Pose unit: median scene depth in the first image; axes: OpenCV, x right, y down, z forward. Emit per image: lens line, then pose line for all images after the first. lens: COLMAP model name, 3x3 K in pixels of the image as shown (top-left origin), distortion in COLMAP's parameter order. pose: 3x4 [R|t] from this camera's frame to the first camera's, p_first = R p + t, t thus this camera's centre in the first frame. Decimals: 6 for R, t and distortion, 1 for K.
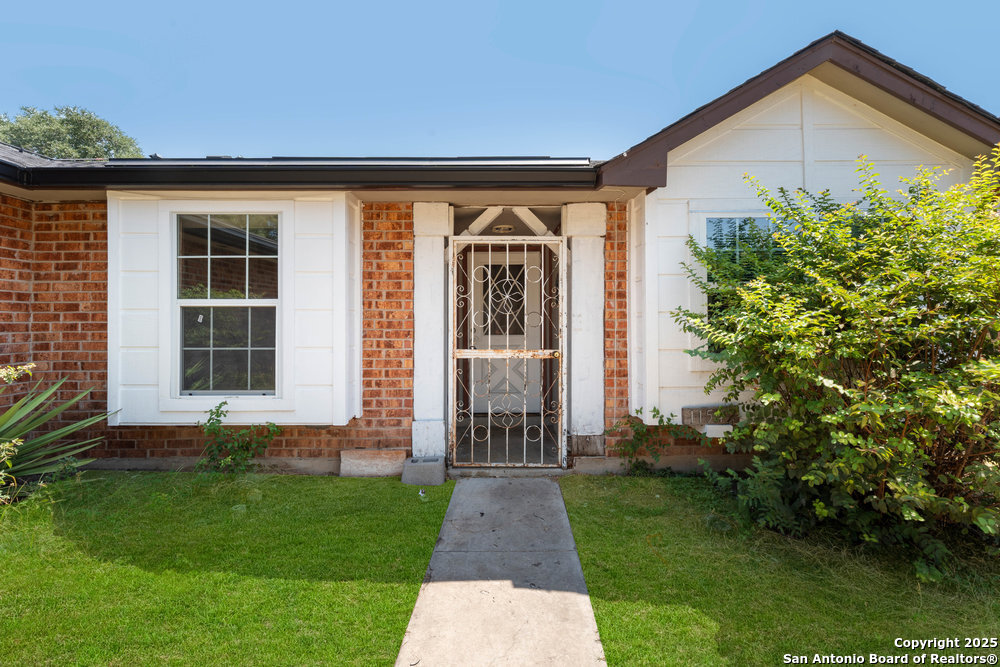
lens RADIAL K [[414.5, 0, 500.4], [0, 414.5, 311.9], [0, 0, 1]] dist [-0.001042, 0.000002]
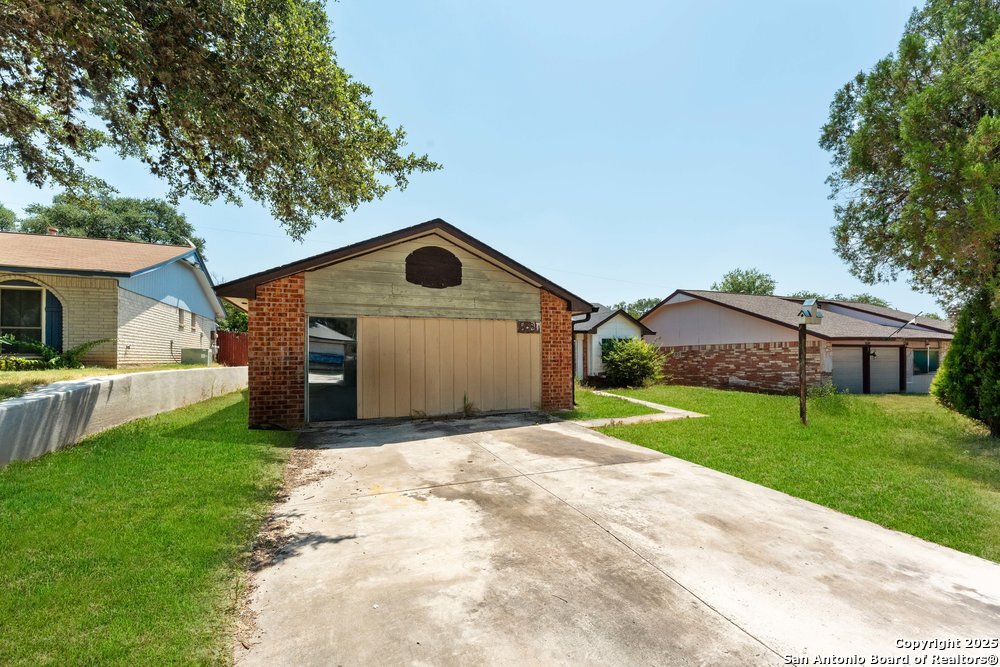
lens RADIAL K [[407.9, 0, 498.6], [0, 407.9, 347.9], [0, 0, 1]] dist [0.001066, 0.000073]
pose [[0.927145, 0.007731, 0.374624, -2.580401], [-0.002956, 0.999907, -0.013320, -0.022396], [-0.374692, 0.011242, 0.927081, -3.234560]]
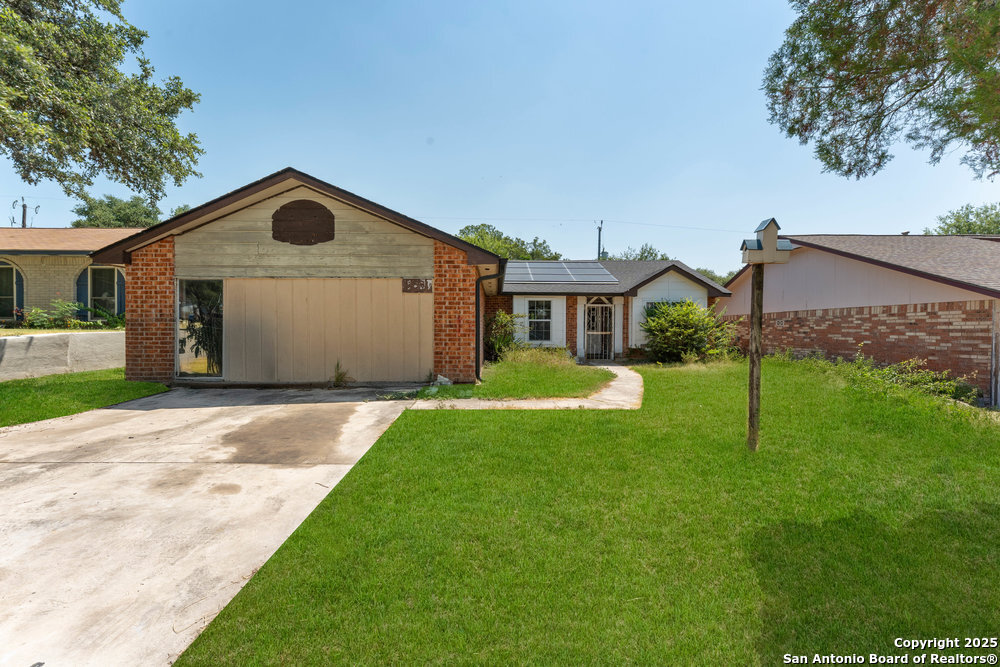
lens RADIAL K [[402.3, 0, 501.7], [0, 402.3, 328.2], [0, 0, 1]] dist [-0.002753, 0.000012]
pose [[0.999954, 0.008003, 0.005229, -0.998459], [-0.008076, 0.999868, 0.014106, 0.005024], [-0.005115, -0.014148, 0.999887, -3.065893]]
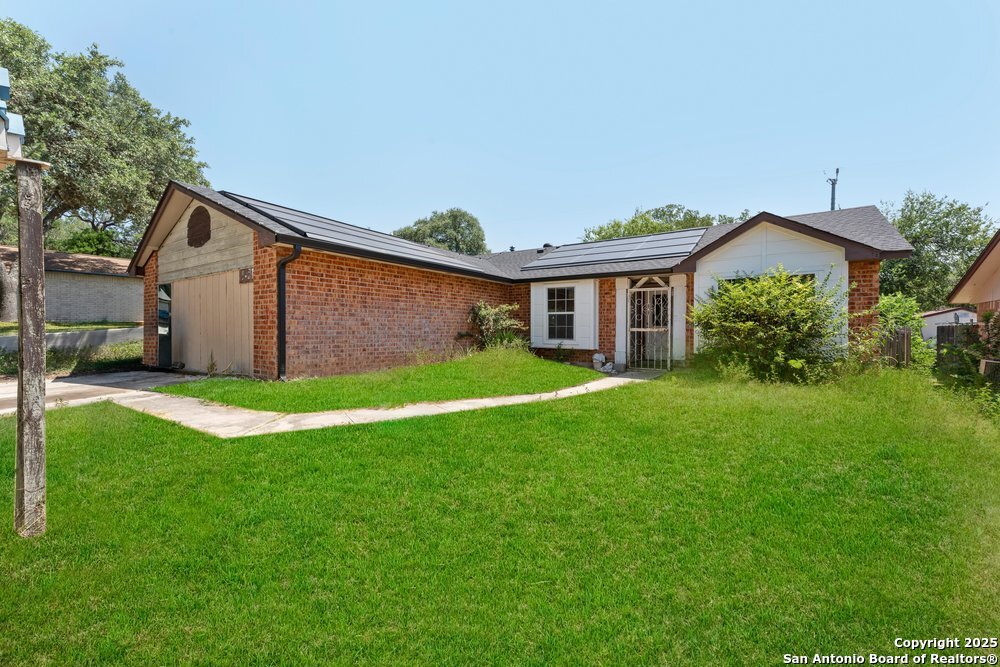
lens RADIAL K [[397.6, 0, 500.2], [0, 397.6, 331.1], [0, 0, 1]] dist [-0.003066, 0.000035]
pose [[0.823788, 0.010579, -0.566800, 0.732134], [0.002505, 0.999748, 0.022300, 0.047976], [0.566893, -0.019790, 0.823554, -1.837499]]
